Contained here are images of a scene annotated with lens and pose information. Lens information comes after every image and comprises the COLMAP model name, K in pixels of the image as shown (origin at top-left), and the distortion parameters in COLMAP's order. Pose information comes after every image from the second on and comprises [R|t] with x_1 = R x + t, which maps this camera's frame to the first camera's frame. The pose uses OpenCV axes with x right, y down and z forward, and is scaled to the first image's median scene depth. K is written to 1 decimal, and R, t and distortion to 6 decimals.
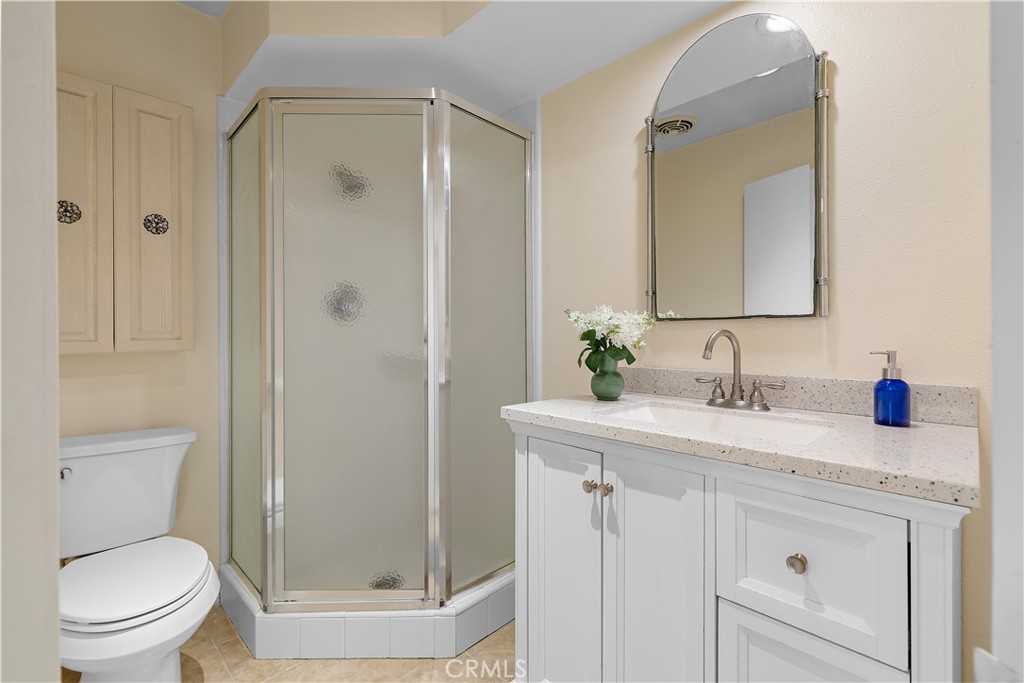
lens RADIAL K [[459.4, 0, 513.1], [0, 459.4, 337.5], [0, 0, 1]] dist [0.009979, -0.000634]
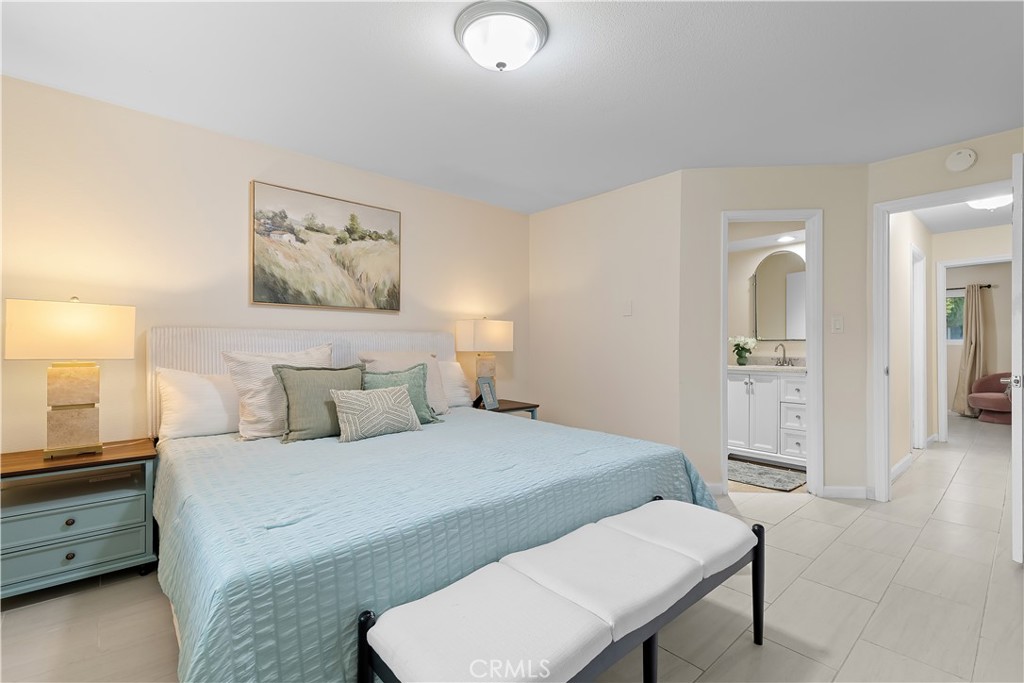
lens RADIAL K [[459.4, 0, 518.3], [0, 459.4, 345.2], [0, 0, 1]] dist [0.009979, -0.000634]
pose [[0.998429, 0.009122, -0.055287, -1.253053], [-0.009553, 0.999926, -0.007522, 0.036437], [0.055214, 0.008039, 0.998442, -2.440192]]
